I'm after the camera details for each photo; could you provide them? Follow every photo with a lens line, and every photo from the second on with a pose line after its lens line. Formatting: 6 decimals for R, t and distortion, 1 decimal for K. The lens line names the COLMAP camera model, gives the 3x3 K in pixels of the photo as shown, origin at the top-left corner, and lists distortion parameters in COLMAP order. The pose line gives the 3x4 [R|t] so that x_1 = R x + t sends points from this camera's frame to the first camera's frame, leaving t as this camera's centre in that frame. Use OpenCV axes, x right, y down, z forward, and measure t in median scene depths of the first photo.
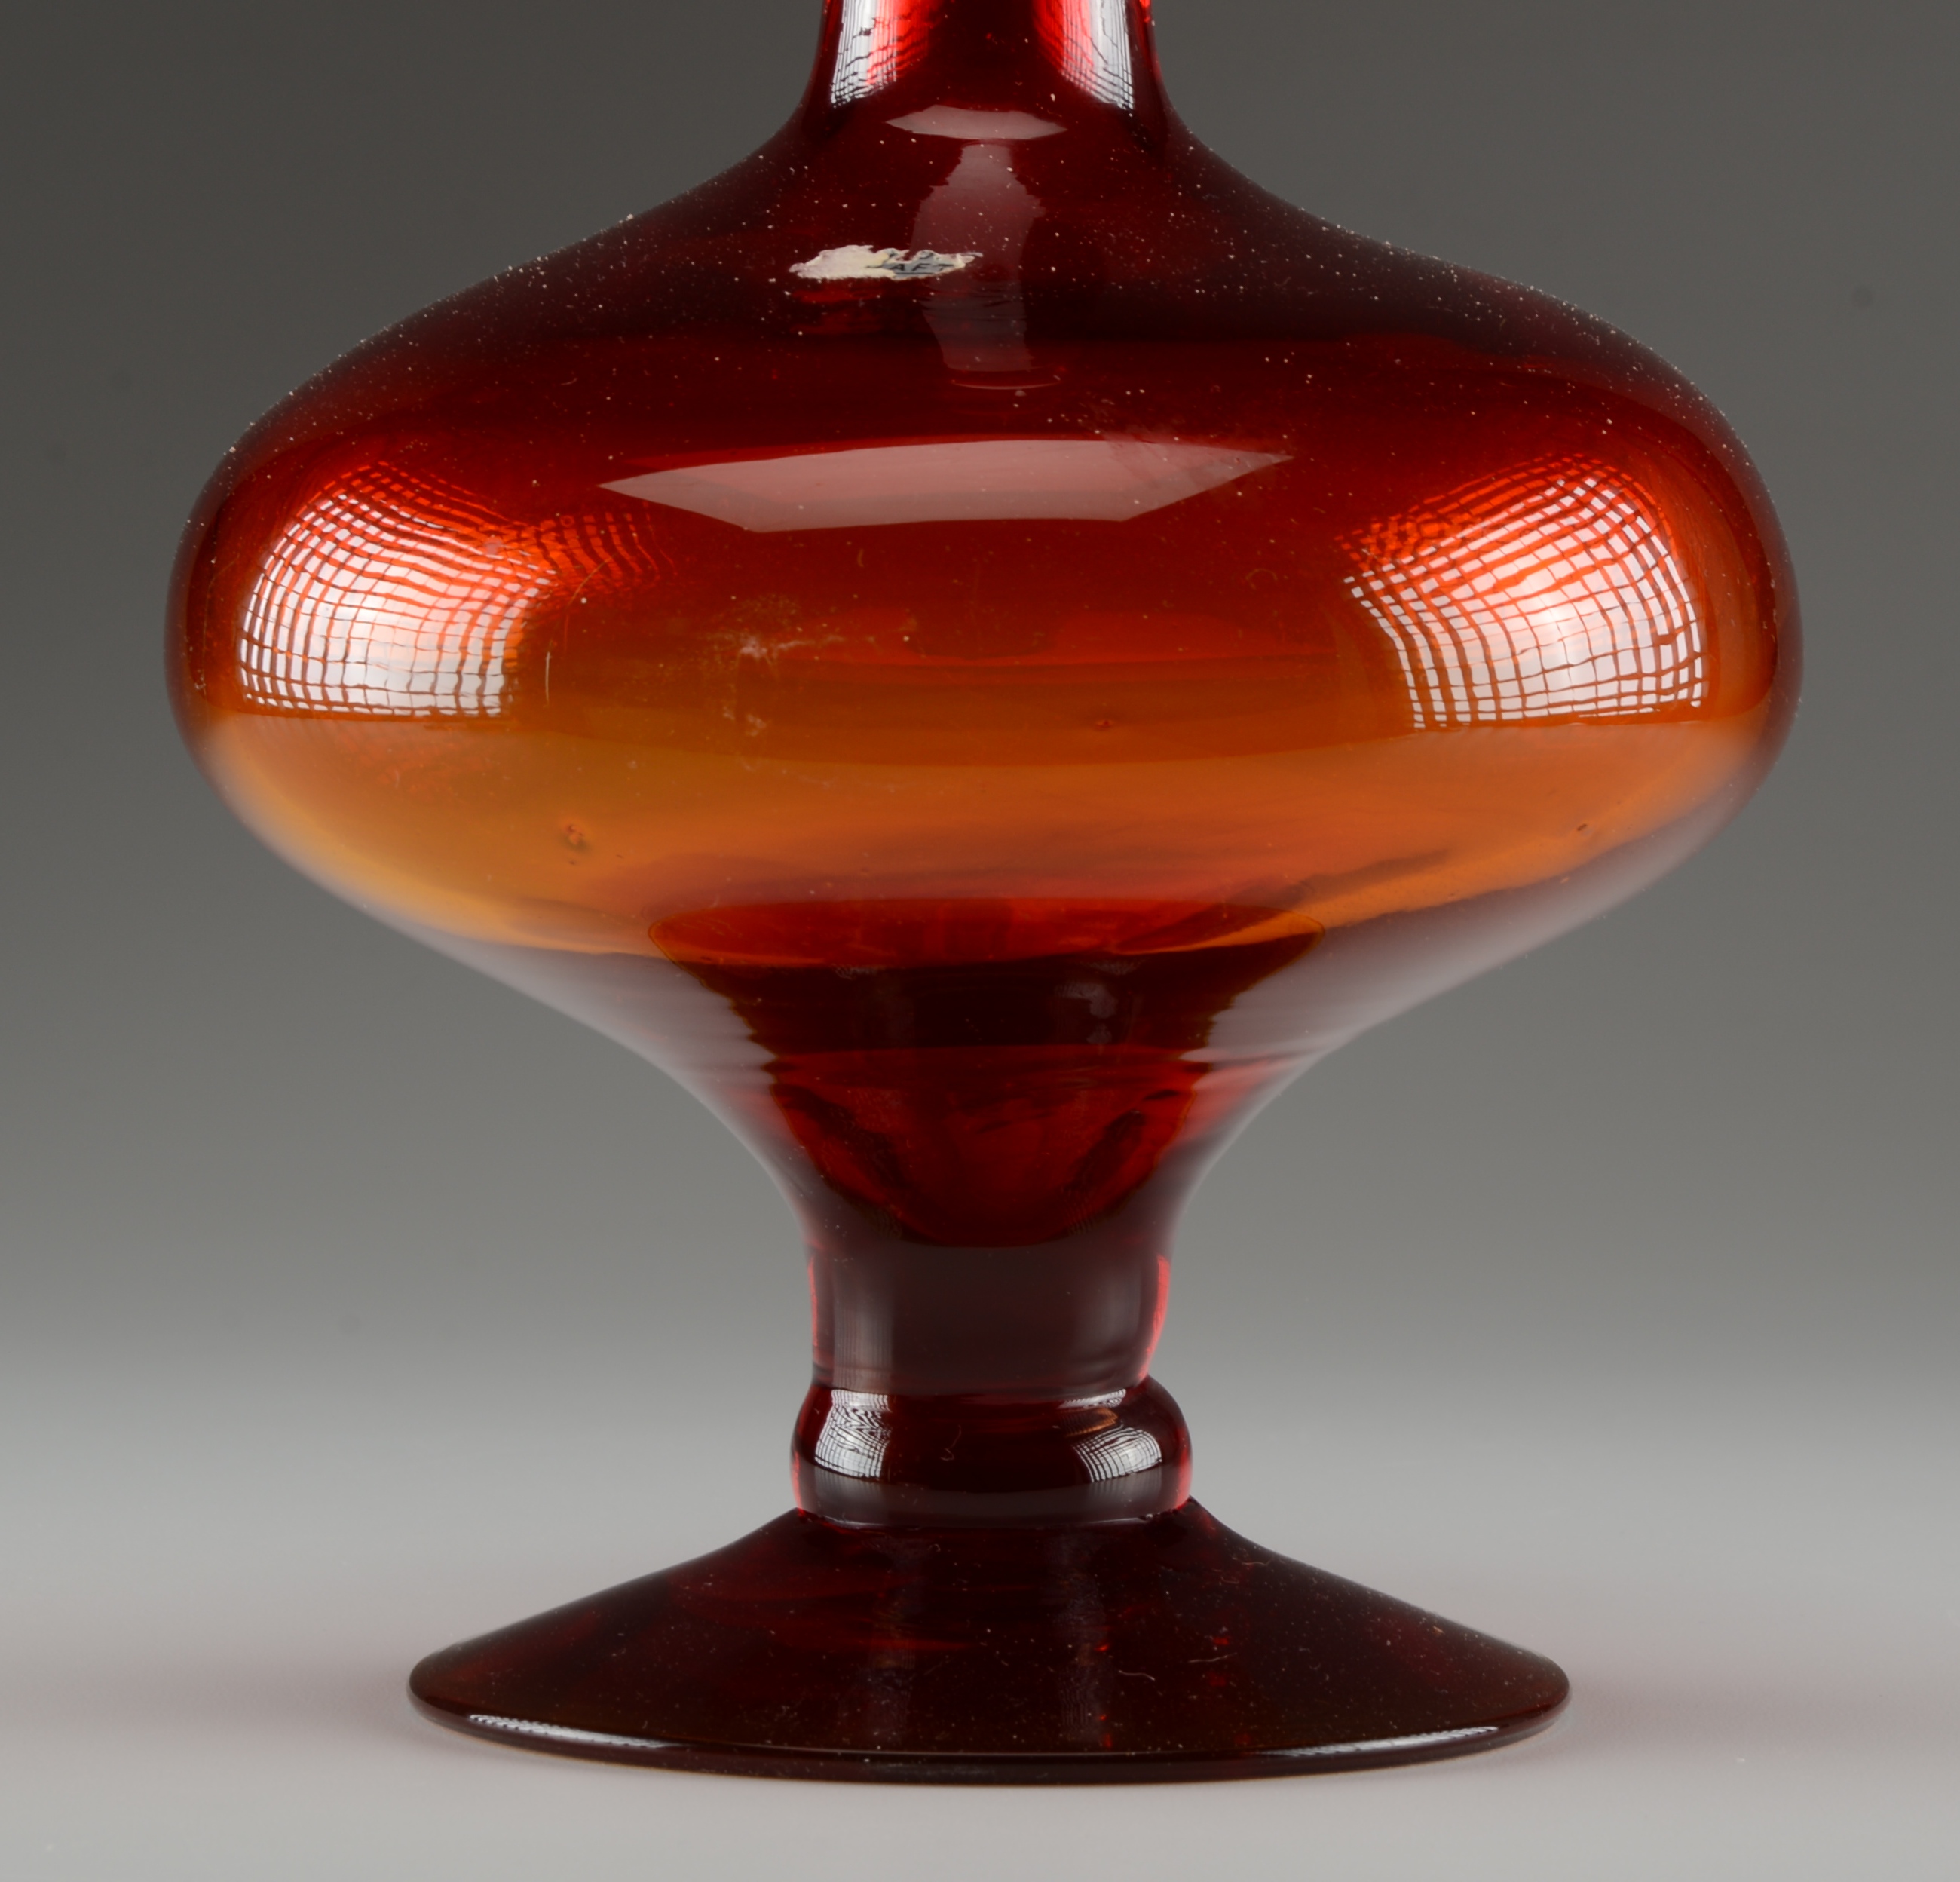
lens RADIAL K [[12835.3, 0, 975.8], [0, 12835.3, 942.1], [0, 0, 1]] dist [-0.987558, 0.000000]
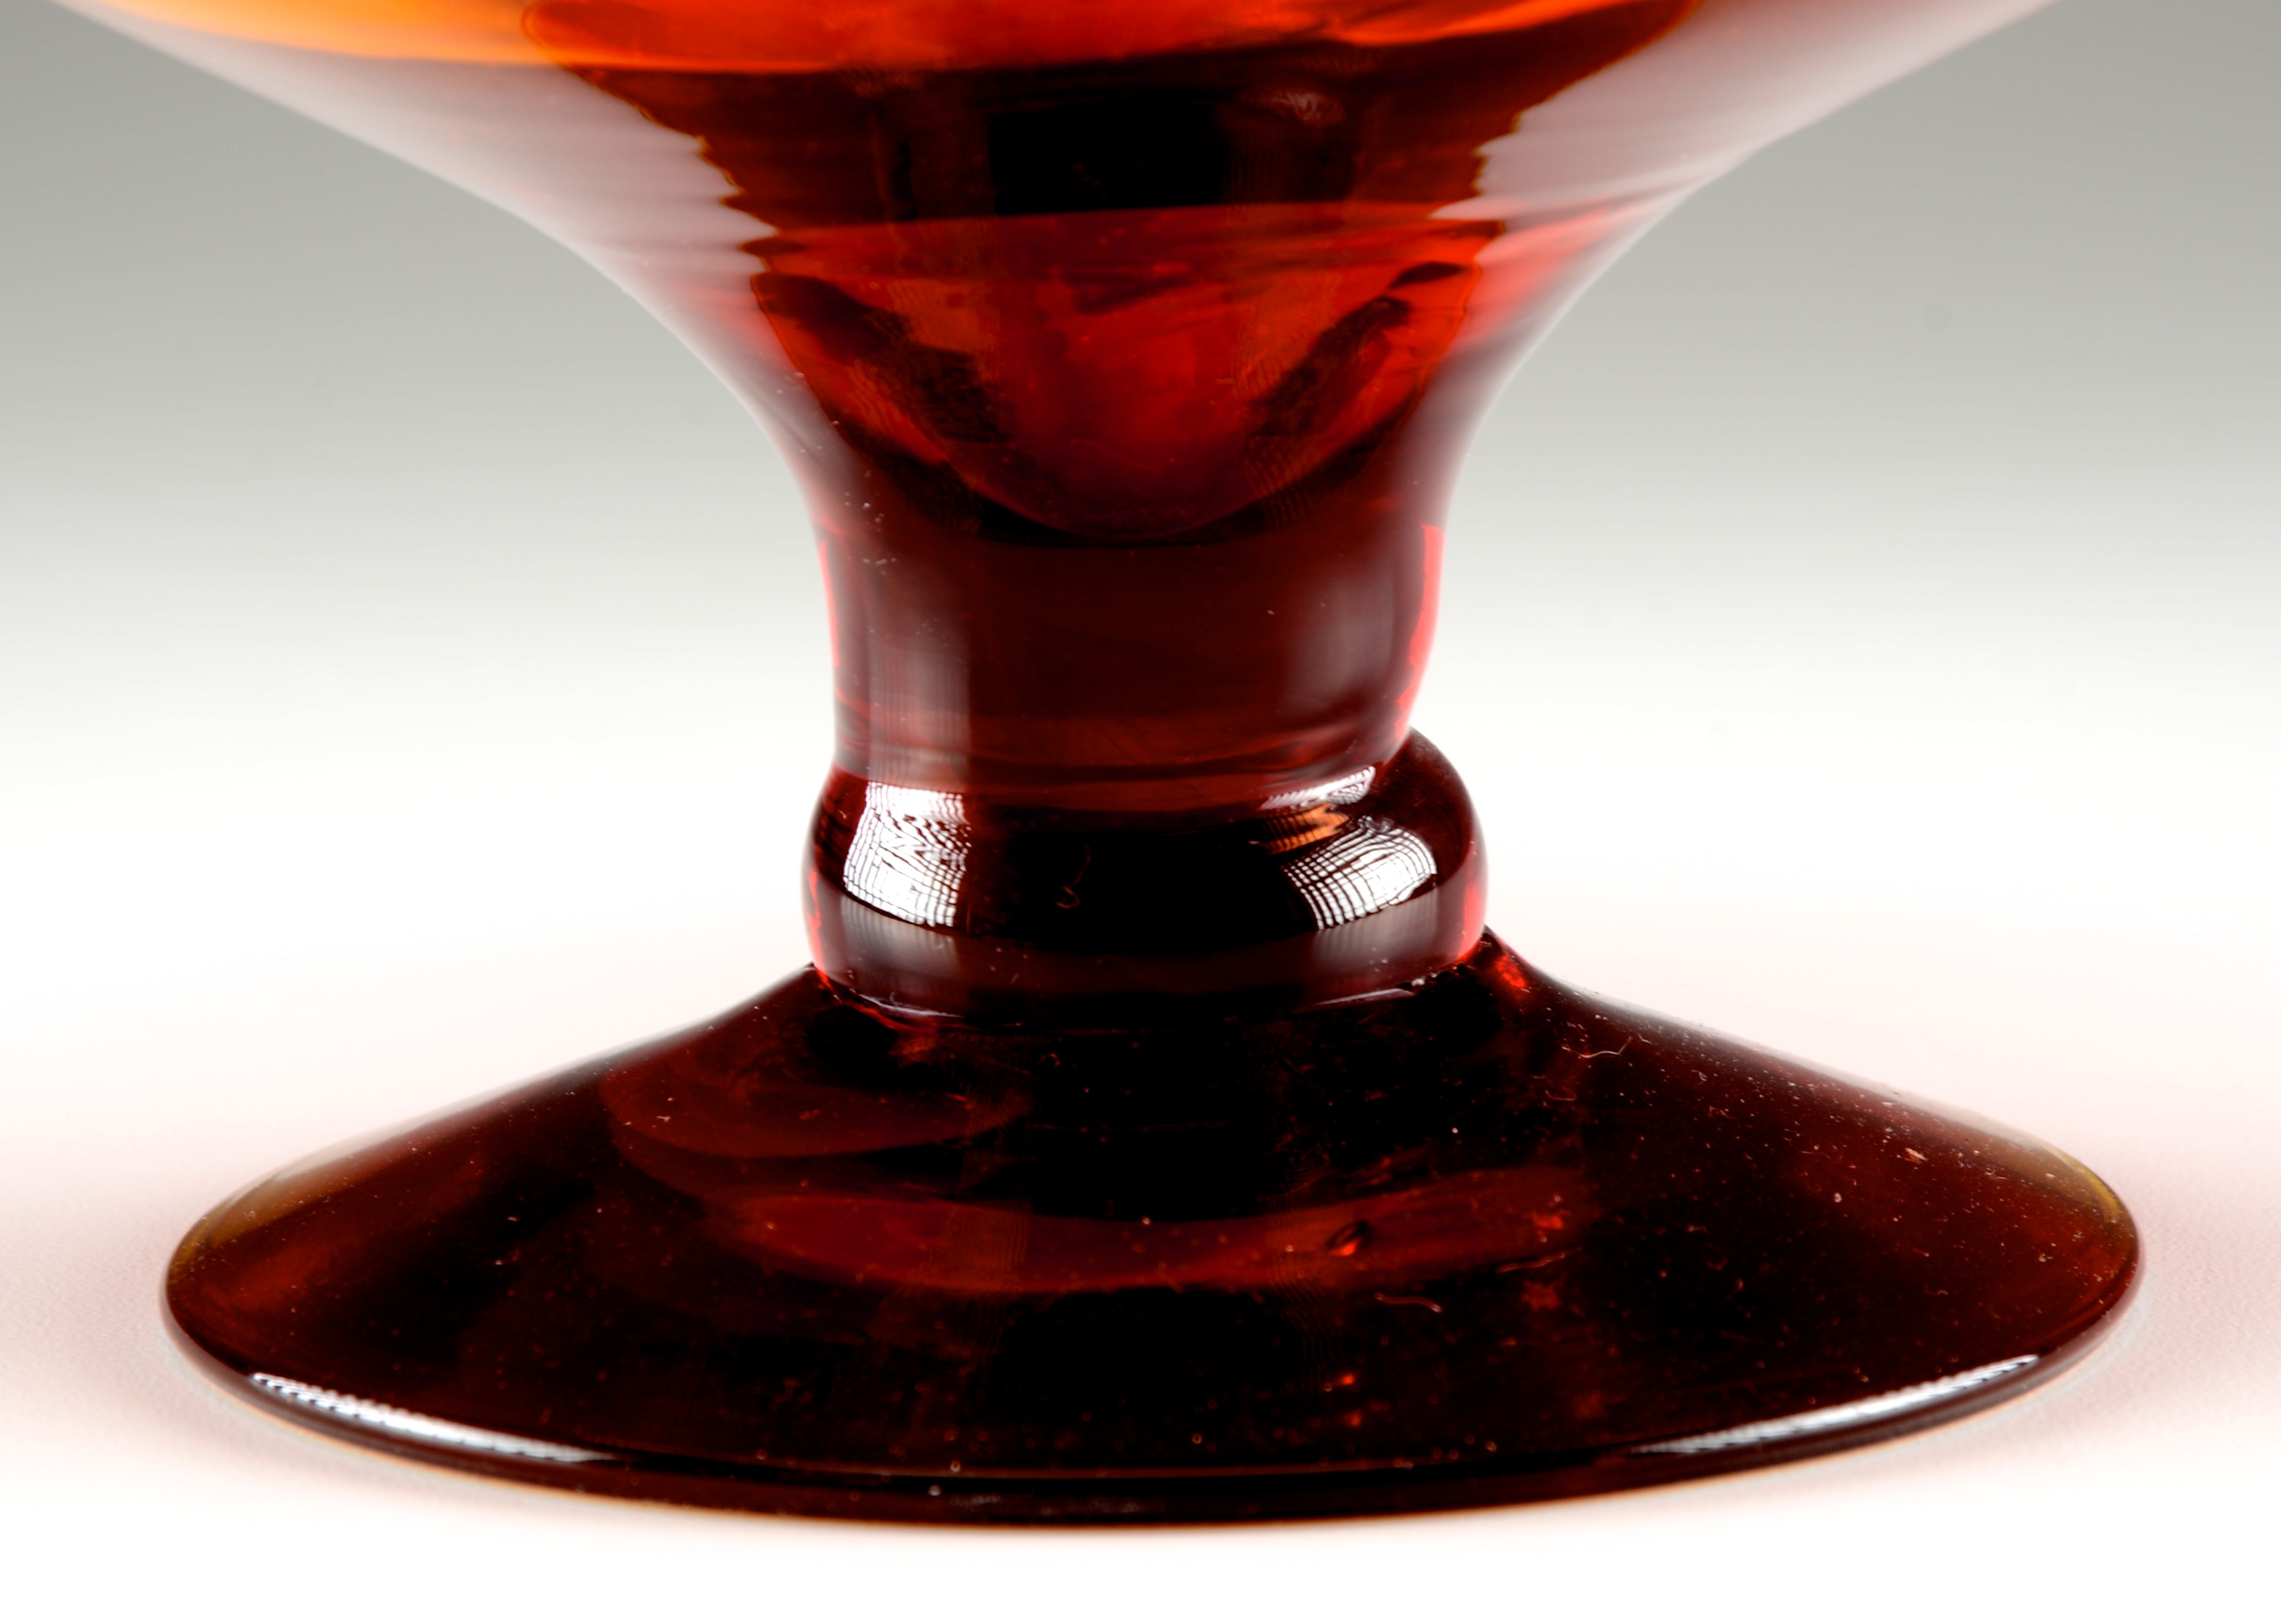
lens RADIAL K [[16487.0, 0, 1143.2], [0, 16487.0, 812.1], [0, 0, 1]] dist [-0.545041, 0.000000]
pose [[0.999666, -0.025827, -0.000791, 0.001862], [0.025818, 0.997093, 0.071690, -0.017108], [-0.001063, -0.071686, 0.997427, 0.257667]]
